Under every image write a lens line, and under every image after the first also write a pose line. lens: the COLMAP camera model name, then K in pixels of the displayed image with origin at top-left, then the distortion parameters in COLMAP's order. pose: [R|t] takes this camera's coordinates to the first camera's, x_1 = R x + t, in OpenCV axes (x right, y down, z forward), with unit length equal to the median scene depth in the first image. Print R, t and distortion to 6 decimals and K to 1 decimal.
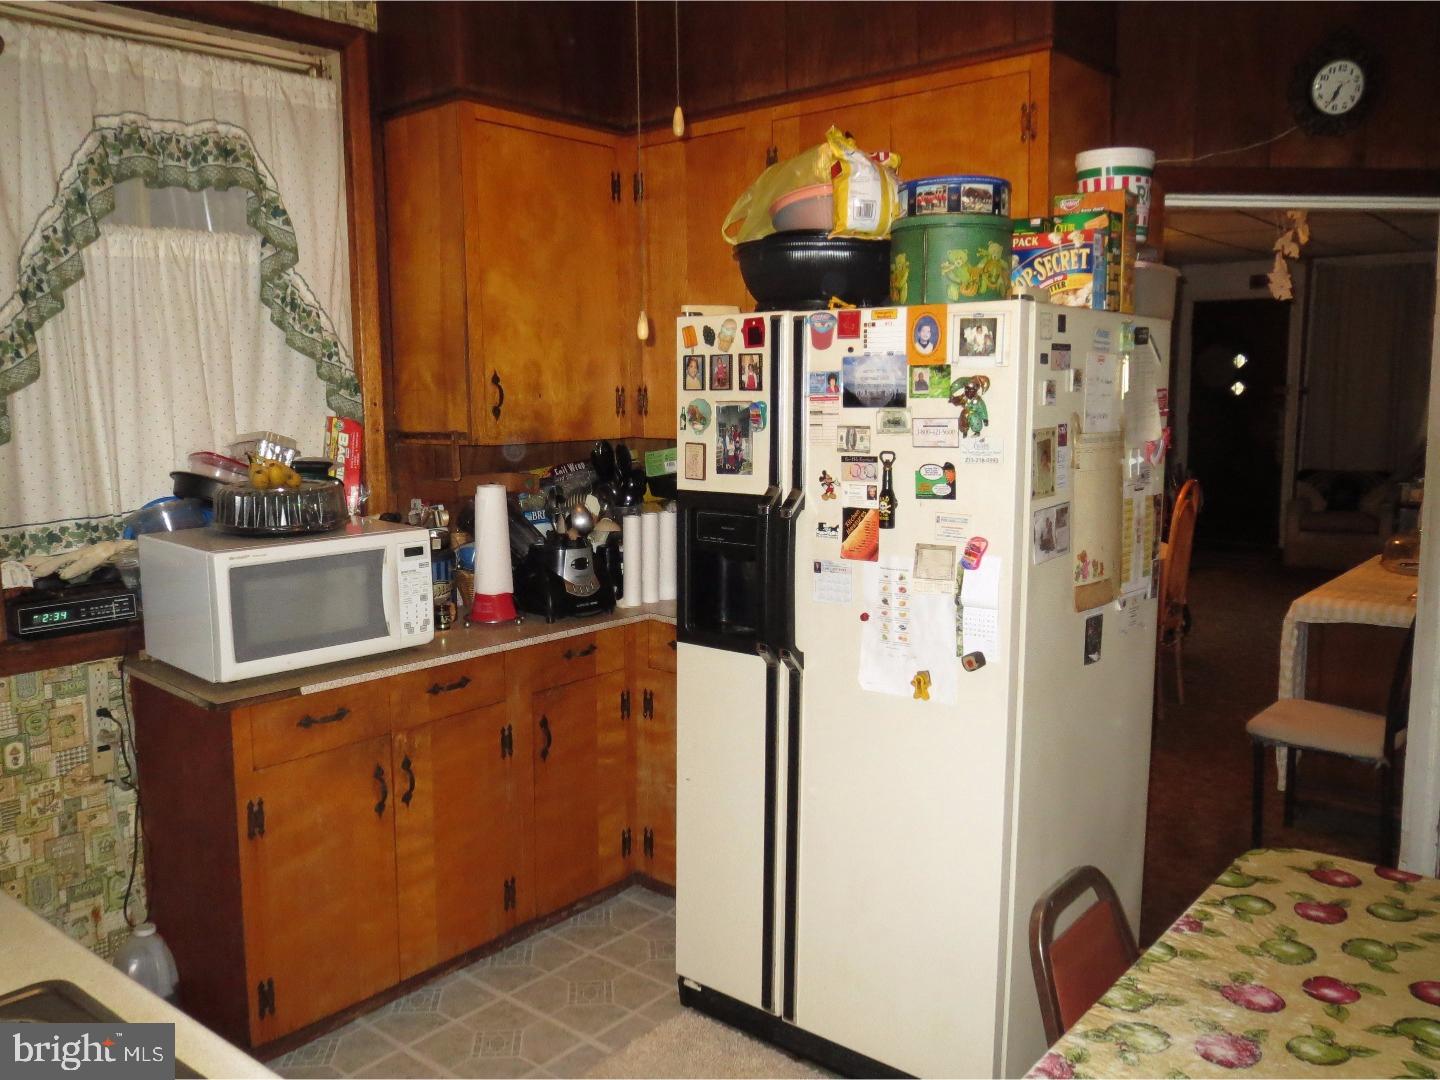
lens RADIAL K [[1210.1, 0, 720.0], [0, 1210.1, 540.0], [0, 0, 1]] dist [-0.019671, -0.009147]
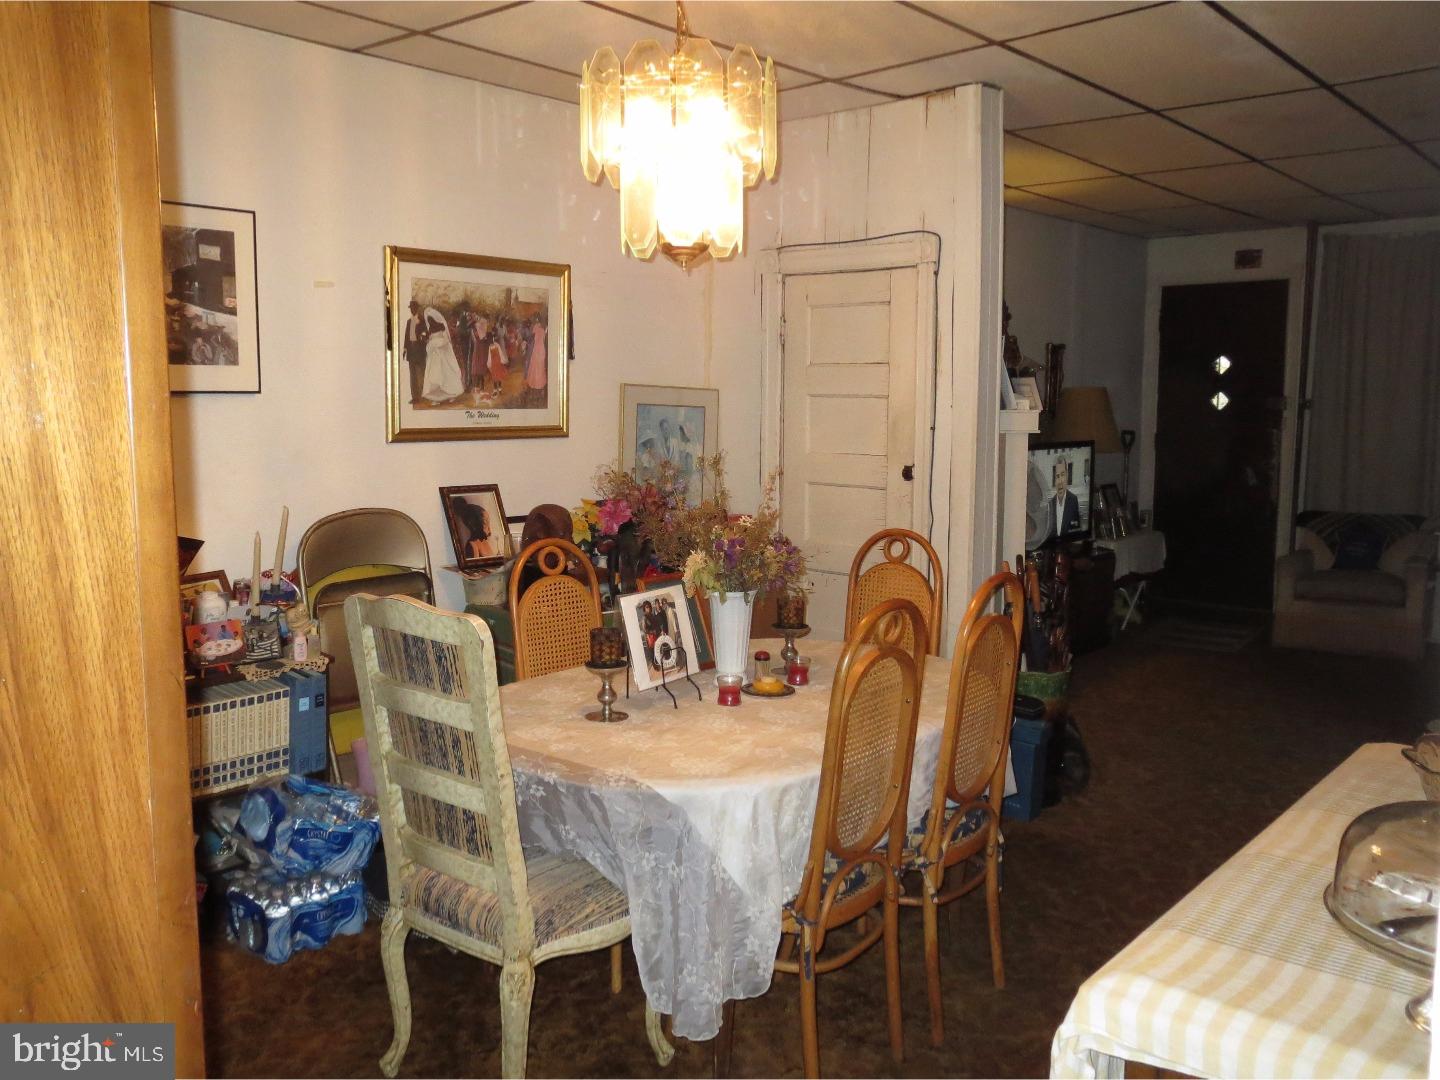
lens RADIAL K [[1210.1, 0, 720.0], [0, 1210.1, 540.0], [0, 0, 1]] dist [-0.019671, -0.009147]
pose [[0.999448, 0.013688, -0.030286, 0.151147], [-0.013908, 0.999878, -0.007070, -0.031302], [0.030185, 0.007487, 0.999516, 0.255274]]
